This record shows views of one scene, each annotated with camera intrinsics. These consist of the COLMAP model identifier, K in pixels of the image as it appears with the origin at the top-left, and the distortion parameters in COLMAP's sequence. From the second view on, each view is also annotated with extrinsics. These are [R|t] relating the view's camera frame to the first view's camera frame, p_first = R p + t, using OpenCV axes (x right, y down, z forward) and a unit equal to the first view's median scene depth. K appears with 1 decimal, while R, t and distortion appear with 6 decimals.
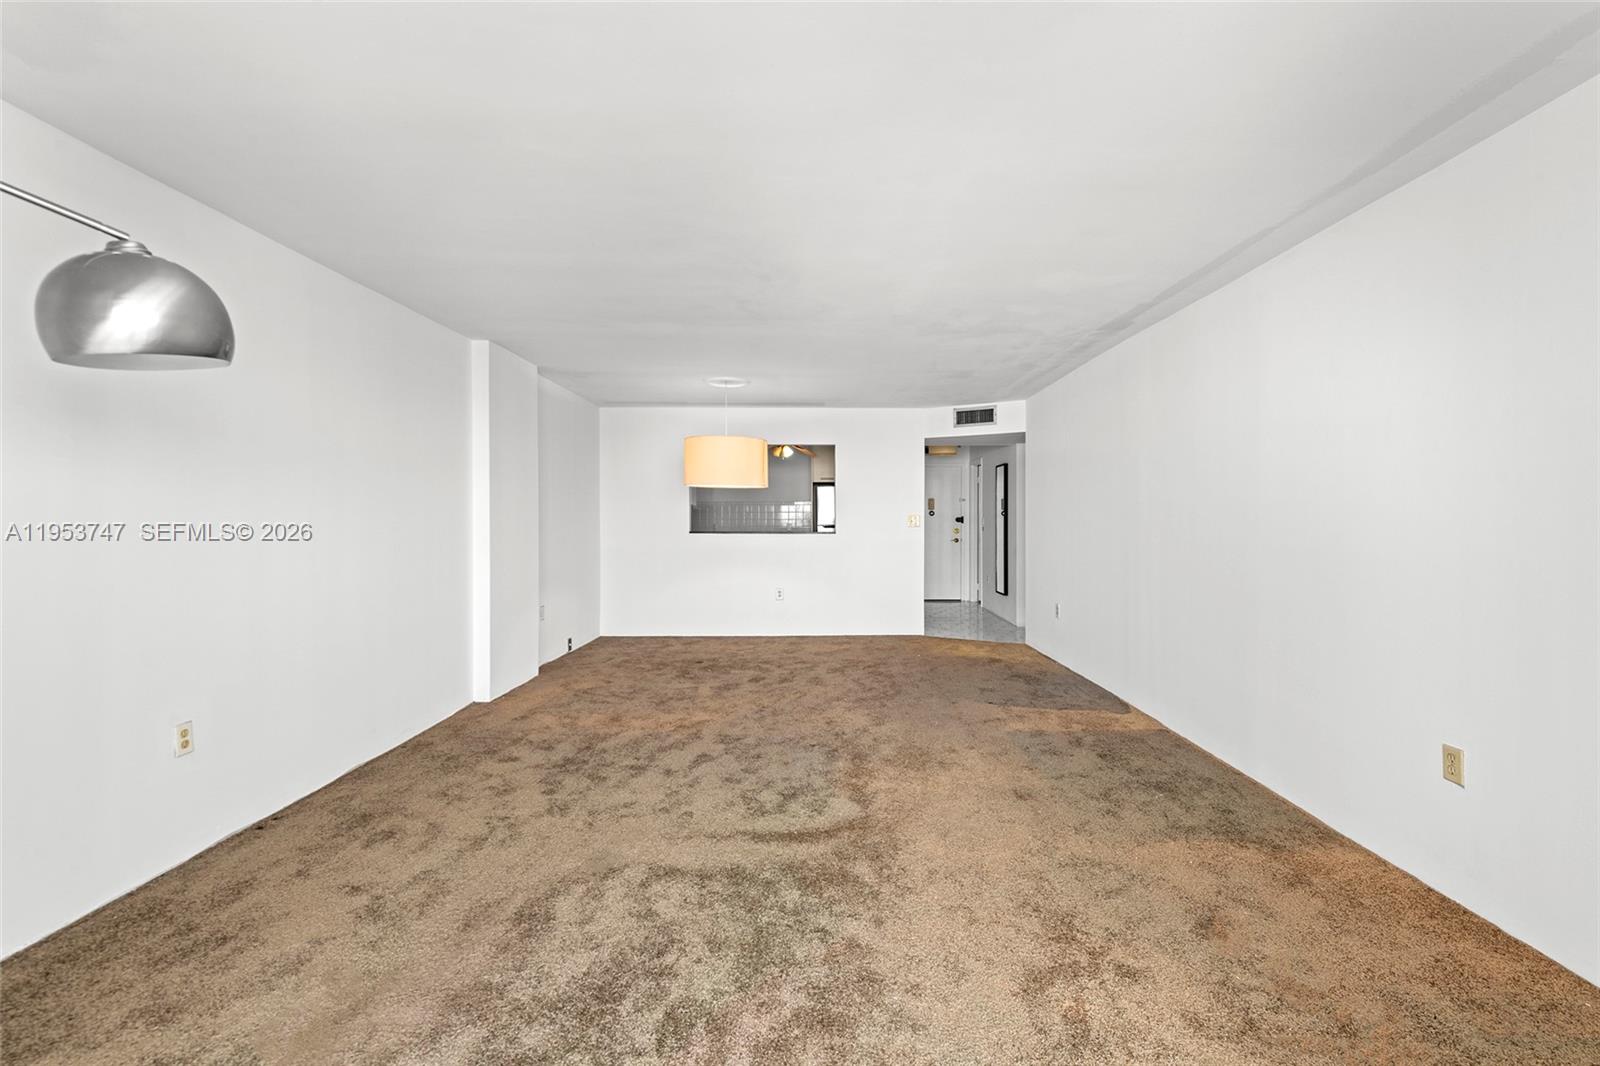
lens RADIAL K [[712.2, 0, 843.3], [0, 712.2, 518.8], [0, 0, 1]] dist [0.000115, -0.003217]
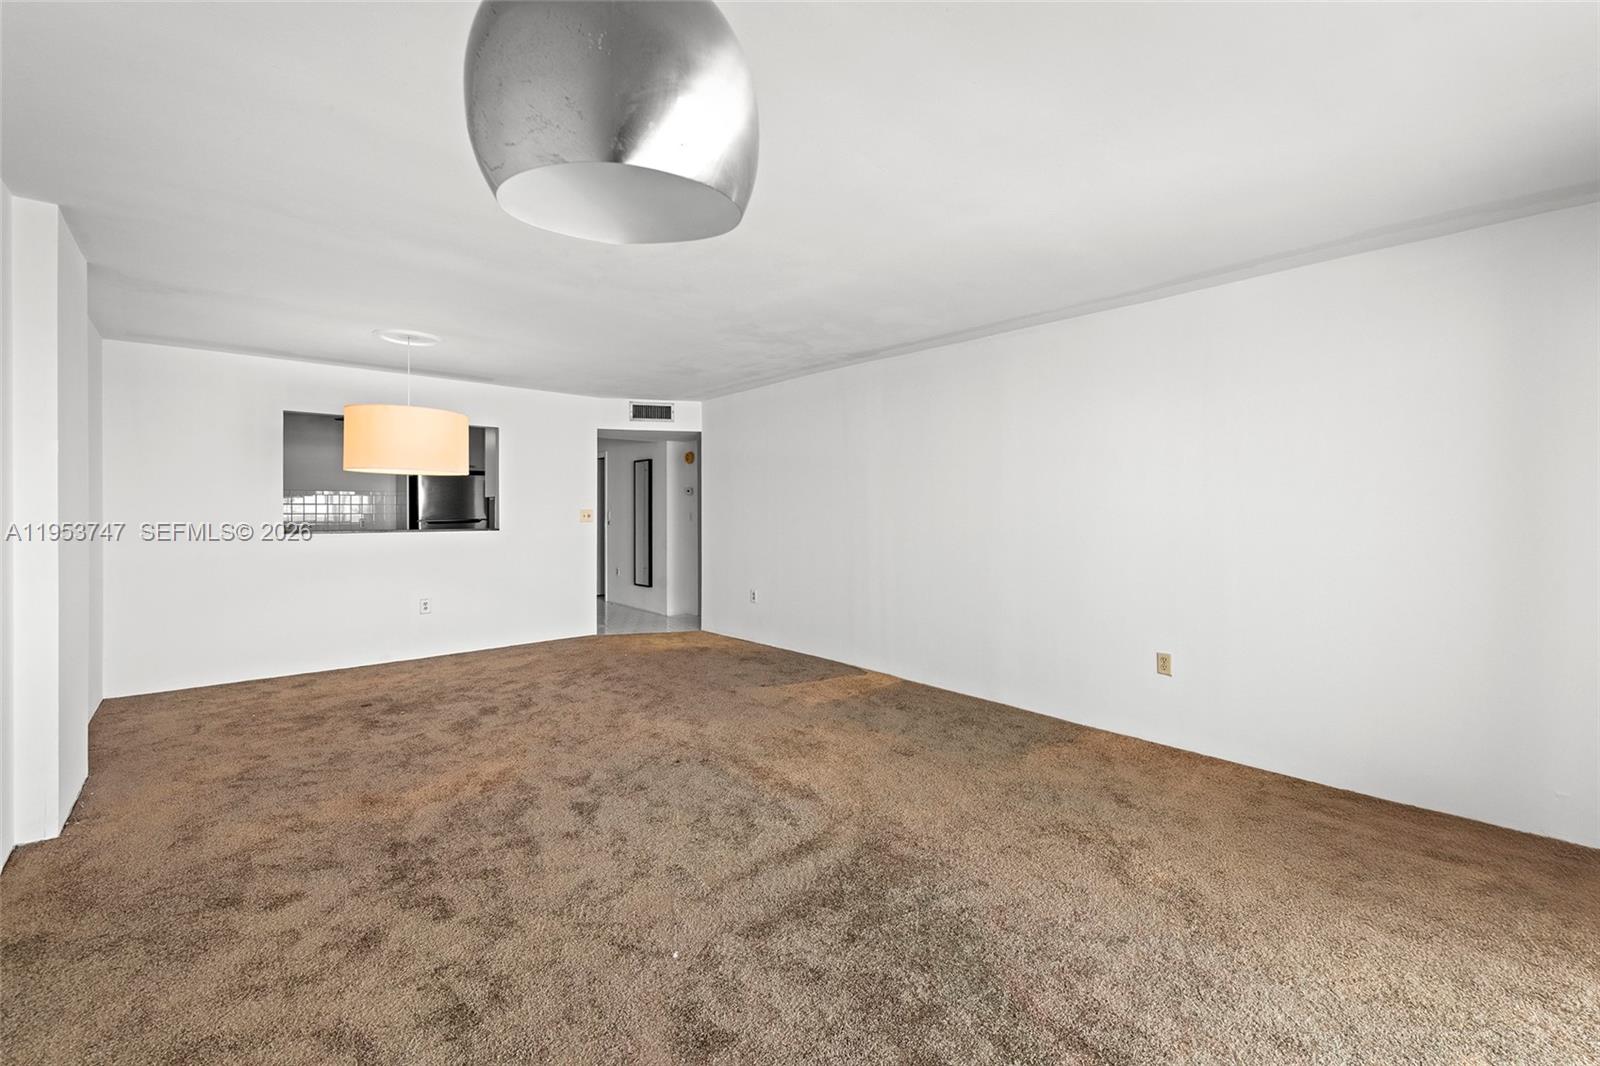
lens RADIAL K [[662.7, 0, 841.3], [0, 662.7, 520.9], [0, 0, 1]] dist [0.011246, -0.004688]
pose [[0.746401, -0.009707, 0.665426, -0.307007], [-0.000050, 0.999893, 0.014641, -0.003858], [-0.665497, -0.010961, 0.746320, 0.148194]]
